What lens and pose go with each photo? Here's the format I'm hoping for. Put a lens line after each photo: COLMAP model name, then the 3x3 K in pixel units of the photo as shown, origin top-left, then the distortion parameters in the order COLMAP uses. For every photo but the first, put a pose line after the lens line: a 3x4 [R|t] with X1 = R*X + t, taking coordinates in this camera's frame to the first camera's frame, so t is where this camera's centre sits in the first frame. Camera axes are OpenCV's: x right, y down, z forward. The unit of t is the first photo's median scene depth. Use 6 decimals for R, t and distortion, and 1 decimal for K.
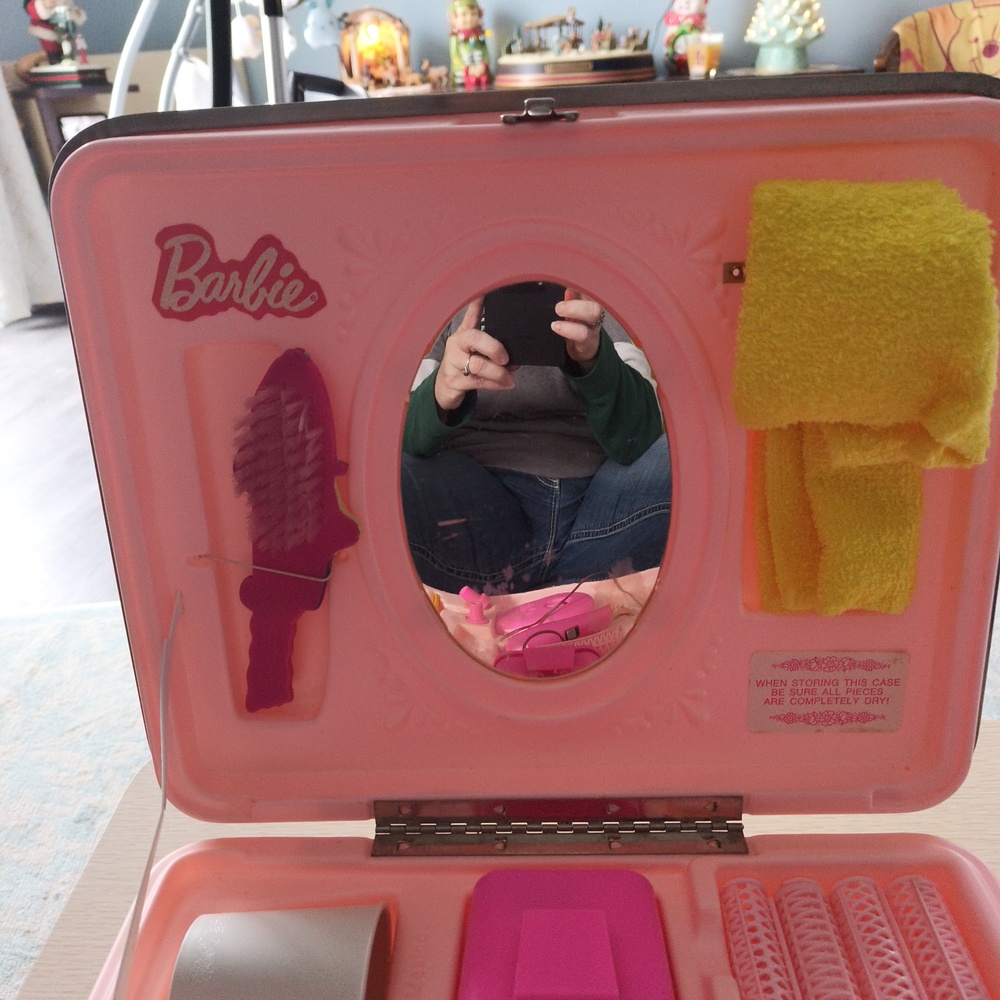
lens RADIAL K [[937.0, 0, 500.0], [0, 937.0, 500.0], [0, 0, 1]] dist [-0.001824, 0.002689]
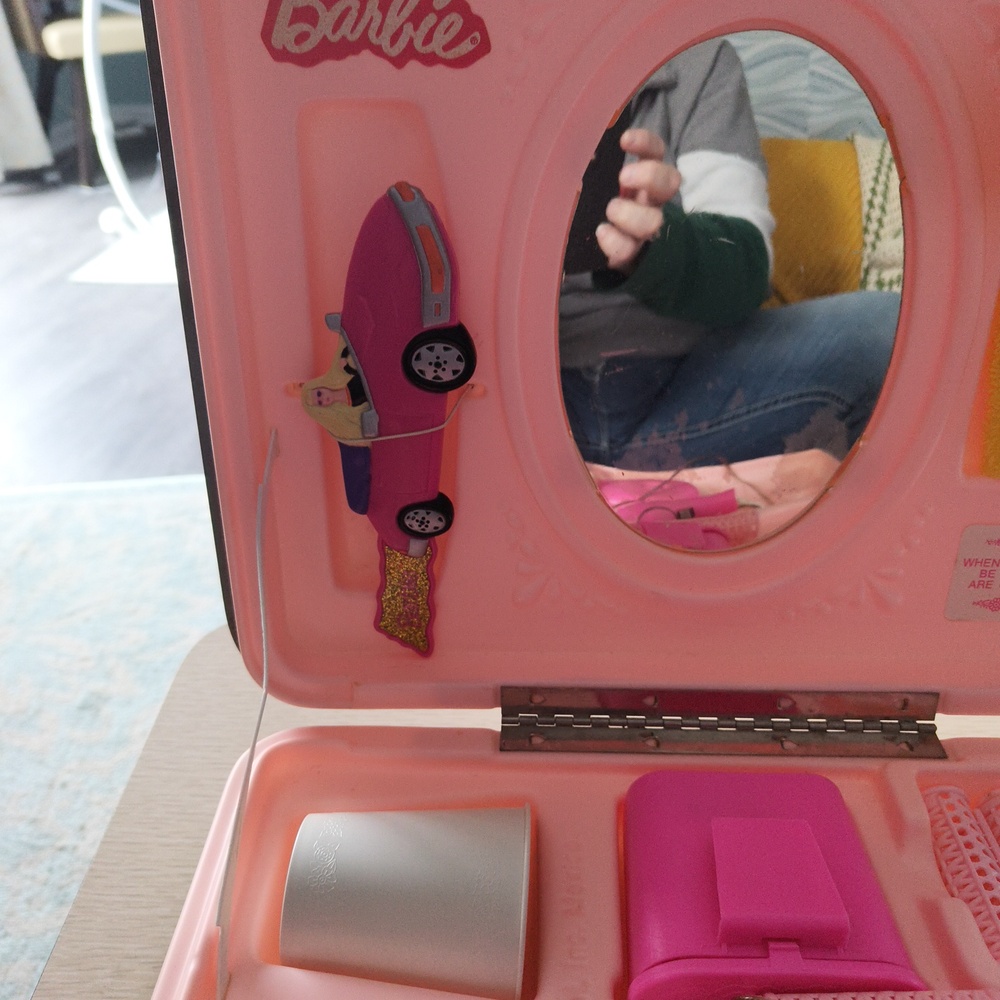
lens RADIAL K [[945.7, 0, 500.0], [0, 945.7, 500.0], [0, 0, 1]] dist [-0.000087, -0.011938]
pose [[0.999141, 0.031895, 0.026460, -0.168061], [-0.034345, 0.994594, 0.097994, 0.072708], [-0.023191, -0.098819, 0.994835, 0.176204]]
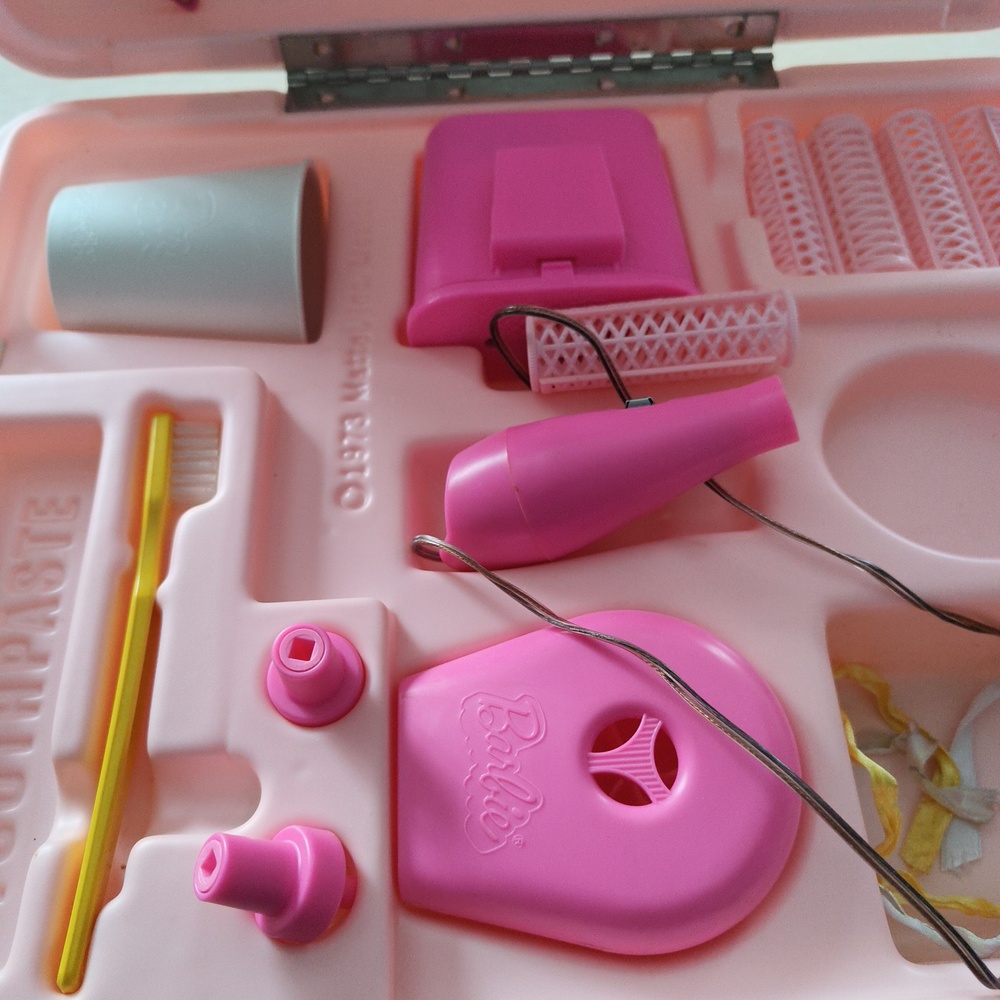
lens RADIAL K [[945.7, 0, 500.0], [0, 945.7, 500.0], [0, 0, 1]] dist [-0.000087, -0.011938]
pose [[0.996385, -0.058480, 0.061615, -0.030731], [0.012667, 0.819487, 0.572957, 0.203782], [-0.083999, -0.570106, 0.817266, 0.188057]]
